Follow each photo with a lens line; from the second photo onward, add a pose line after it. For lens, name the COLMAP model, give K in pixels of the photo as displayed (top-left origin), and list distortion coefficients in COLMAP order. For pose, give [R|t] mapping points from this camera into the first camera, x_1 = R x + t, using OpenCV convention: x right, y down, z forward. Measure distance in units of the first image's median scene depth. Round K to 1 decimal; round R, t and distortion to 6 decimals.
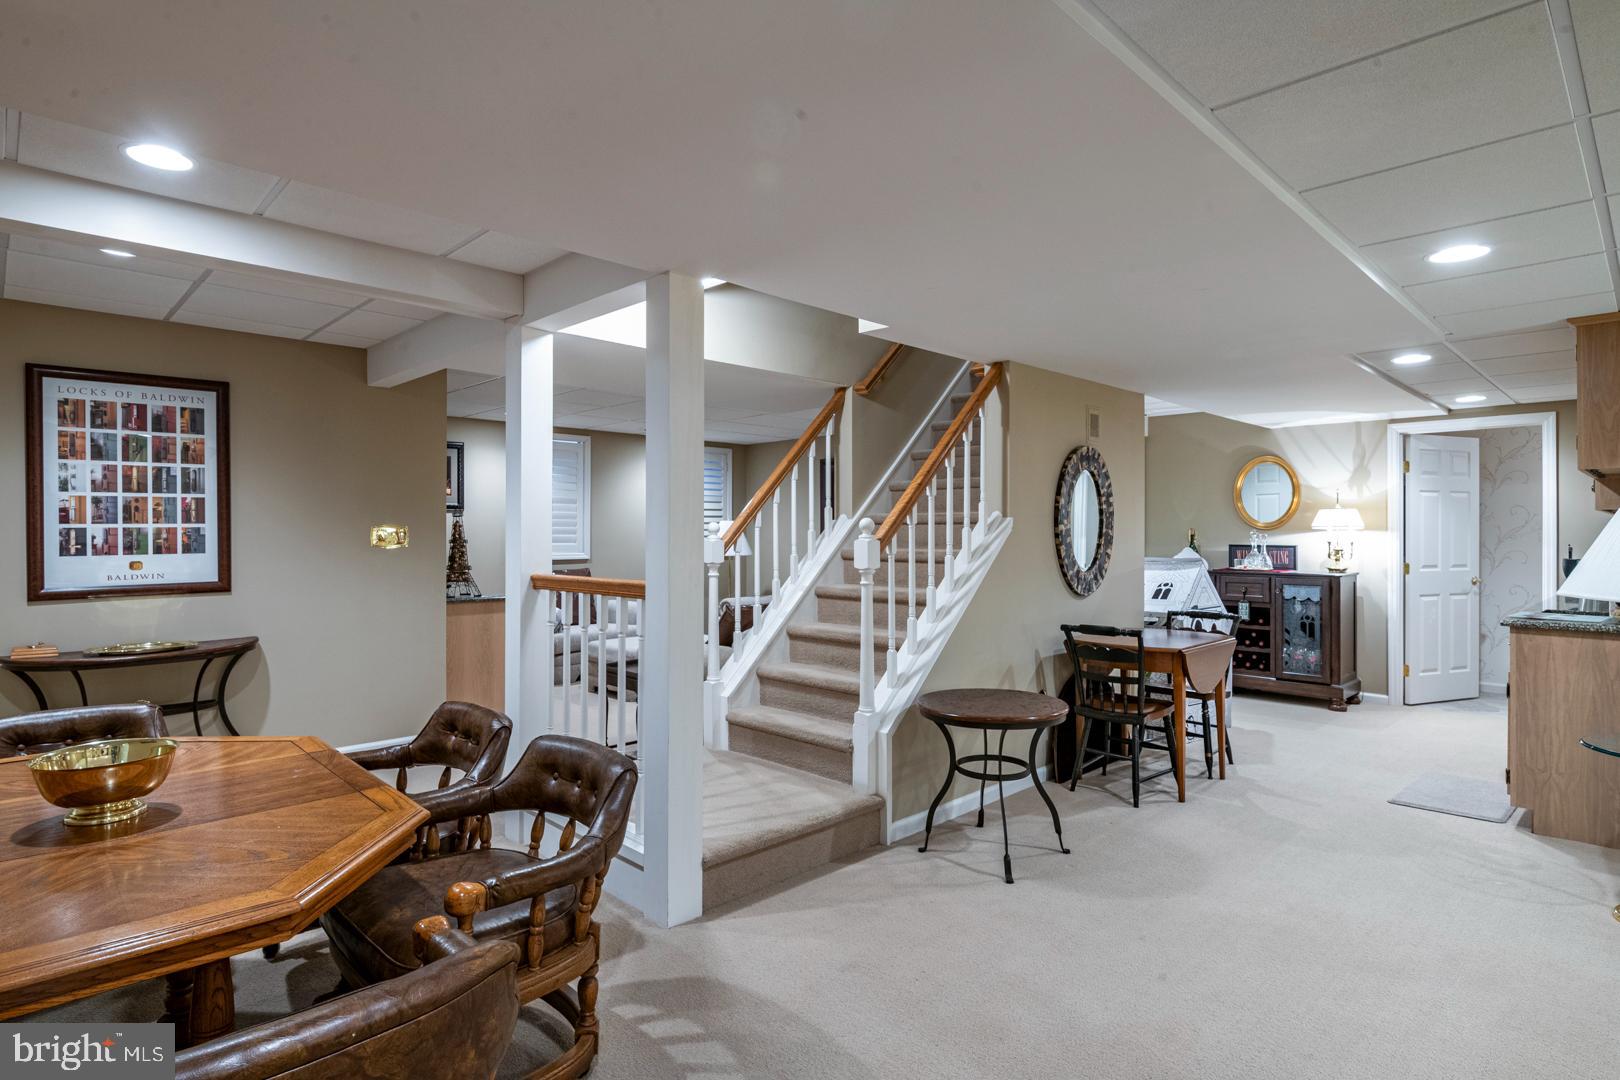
lens RADIAL K [[840.8, 0, 806.9], [0, 840.8, 538.9], [0, 0, 1]] dist [0.002167, -0.002064]
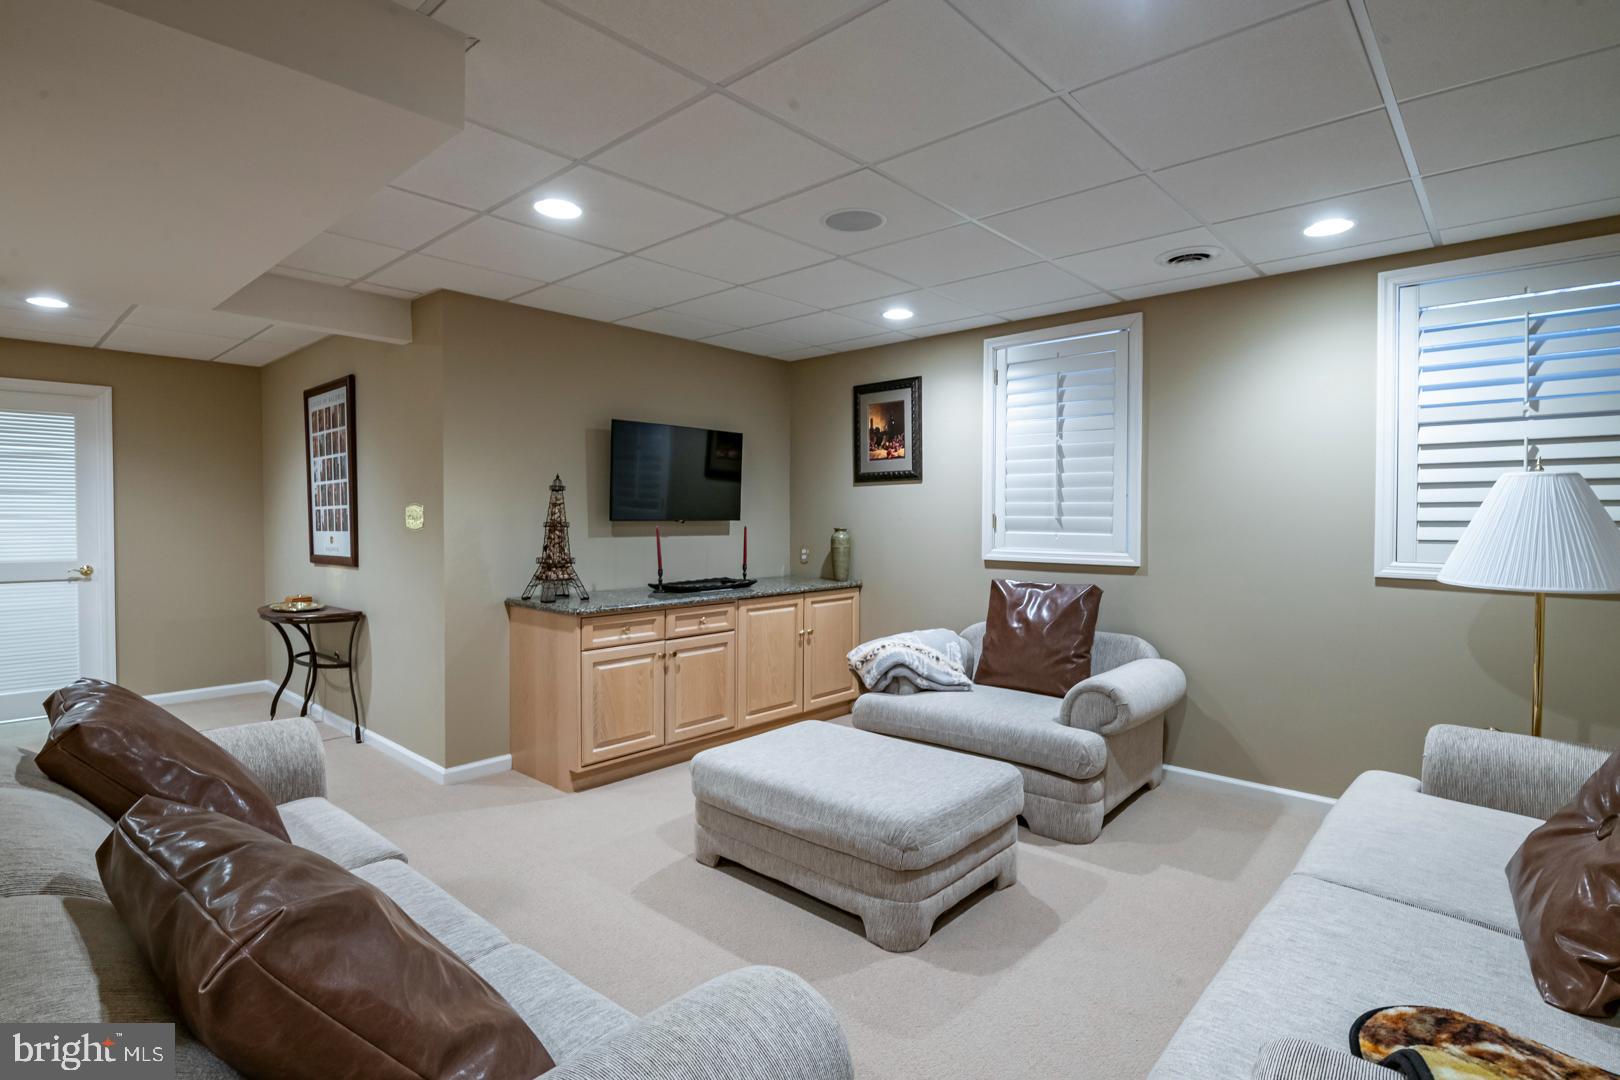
lens RADIAL K [[779.6, 0, 755.5], [0, 779.6, 528.3], [0, 0, 1]] dist [-0.003463, -0.000470]
pose [[0.053127, 0.016120, -0.998458, 0.193115], [-0.009827, 0.999830, 0.015620, -0.003653], [0.998539, 0.008982, 0.053276, 0.843621]]
